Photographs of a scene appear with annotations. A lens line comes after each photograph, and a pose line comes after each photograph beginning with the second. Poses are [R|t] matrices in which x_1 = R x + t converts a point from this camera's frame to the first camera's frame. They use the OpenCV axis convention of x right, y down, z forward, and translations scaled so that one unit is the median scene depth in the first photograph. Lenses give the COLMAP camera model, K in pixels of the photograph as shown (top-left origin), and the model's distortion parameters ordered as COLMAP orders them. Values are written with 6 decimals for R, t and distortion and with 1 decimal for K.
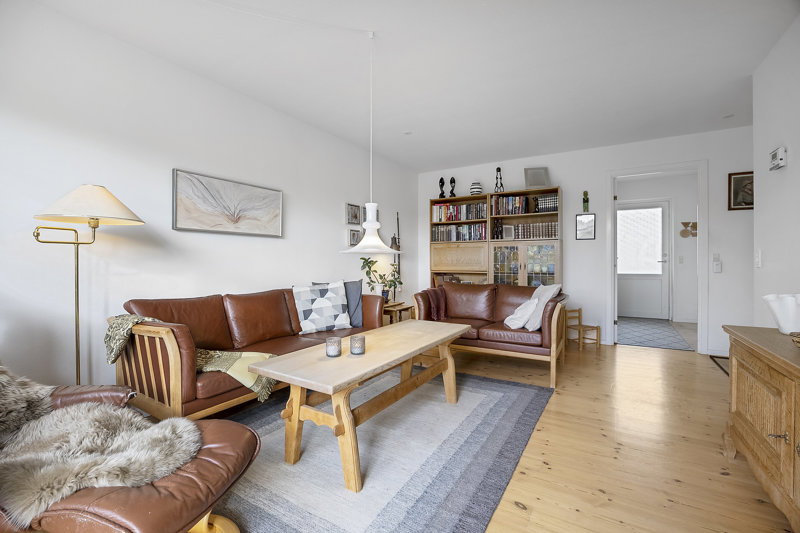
lens RADIAL K [[352.9, 0, 401.6], [0, 352.9, 262.2], [0, 0, 1]] dist [-0.031779, 0.007404]
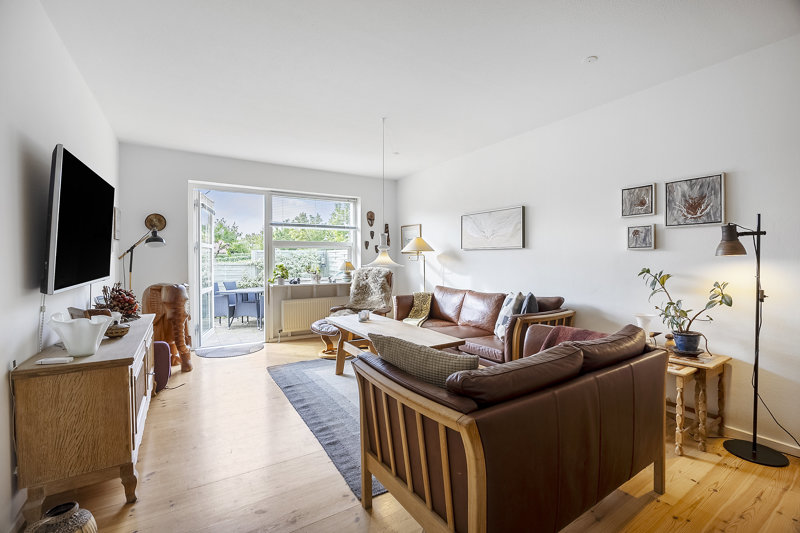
lens RADIAL K [[352.9, 0, 401.6], [0, 352.9, 262.2], [0, 0, 1]] dist [-0.031779, 0.007404]
pose [[-0.452894, 0.003573, -0.891557, 0.807107], [-0.003022, 0.999980, 0.005543, -0.030564], [0.891559, 0.005205, -0.452875, 1.144785]]
